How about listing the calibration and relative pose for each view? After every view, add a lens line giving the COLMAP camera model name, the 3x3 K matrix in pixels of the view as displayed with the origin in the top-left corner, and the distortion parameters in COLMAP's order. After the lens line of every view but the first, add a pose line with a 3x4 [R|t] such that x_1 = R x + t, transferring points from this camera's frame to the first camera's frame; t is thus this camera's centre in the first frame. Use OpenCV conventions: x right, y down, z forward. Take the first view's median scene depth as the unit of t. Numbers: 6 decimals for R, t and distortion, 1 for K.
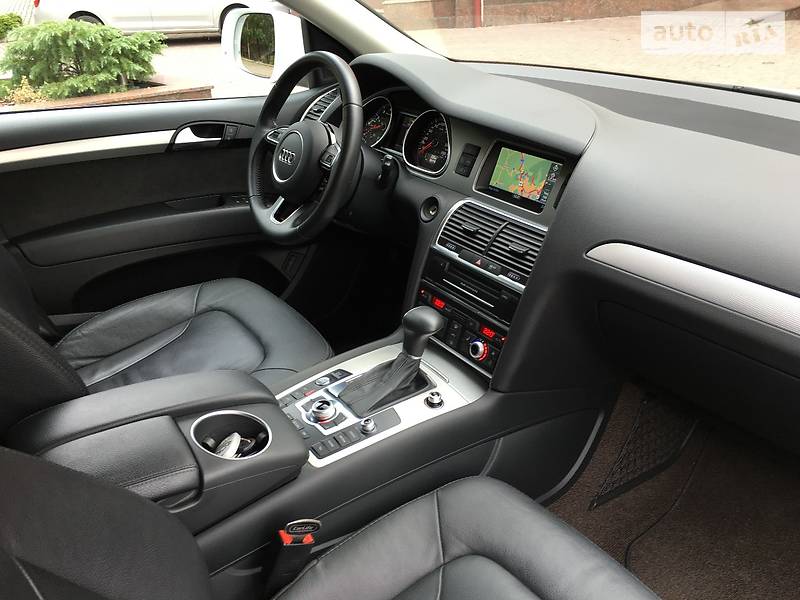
lens RADIAL K [[676.3, 0, 399.4], [0, 676.3, 298.6], [0, 0, 1]] dist [0.050074, -0.047359]
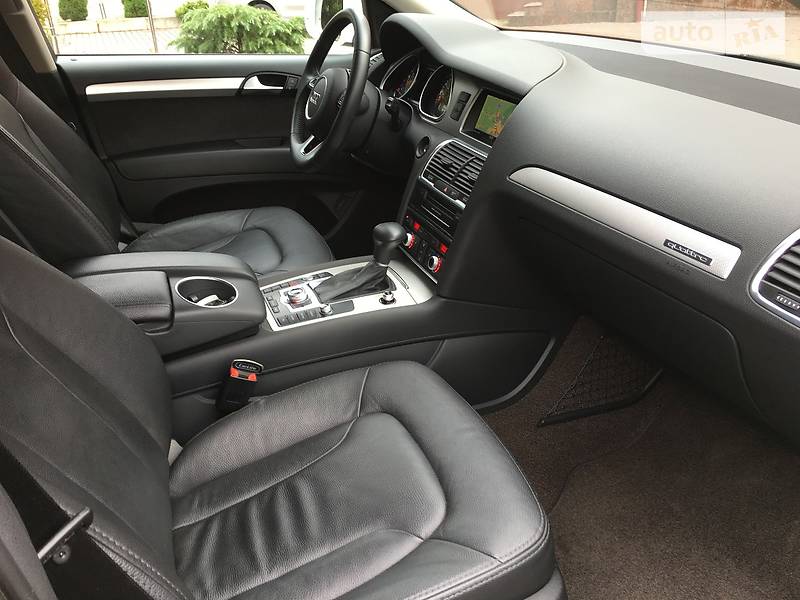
lens RADIAL K [[676.3, 0, 402.9], [0, 676.3, 301.7], [0, 0, 1]] dist [0.050074, -0.047359]
pose [[0.973575, 0.106435, -0.202049, 0.280381], [-0.104624, 0.994318, 0.019652, 0.113888], [0.202992, 0.002007, 0.979178, -0.141607]]
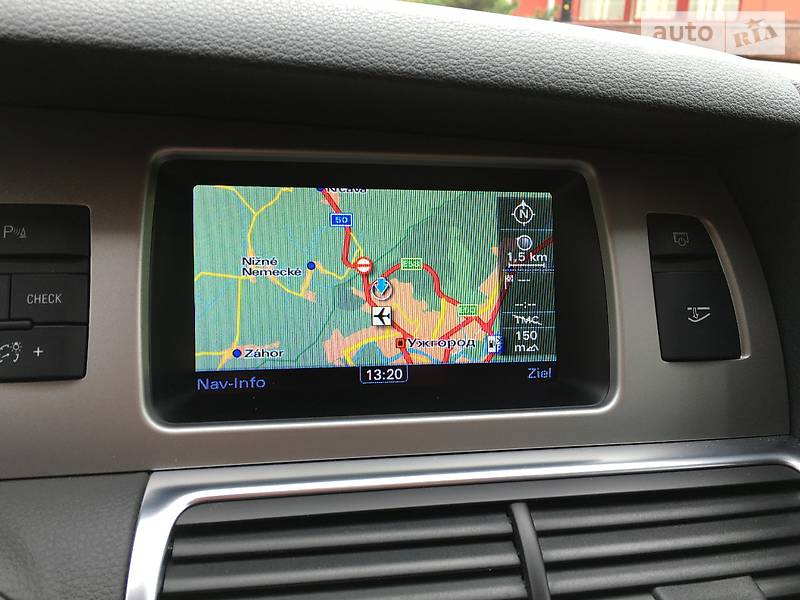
lens RADIAL K [[676.3, 0, 400.6], [0, 676.3, 298.0], [0, 0, 1]] dist [0.050074, -0.047359]
pose [[0.430876, -0.284545, 0.856376, -0.011292], [0.356107, 0.925586, 0.128369, -0.195842], [-0.829176, 0.249651, 0.500141, 0.852496]]
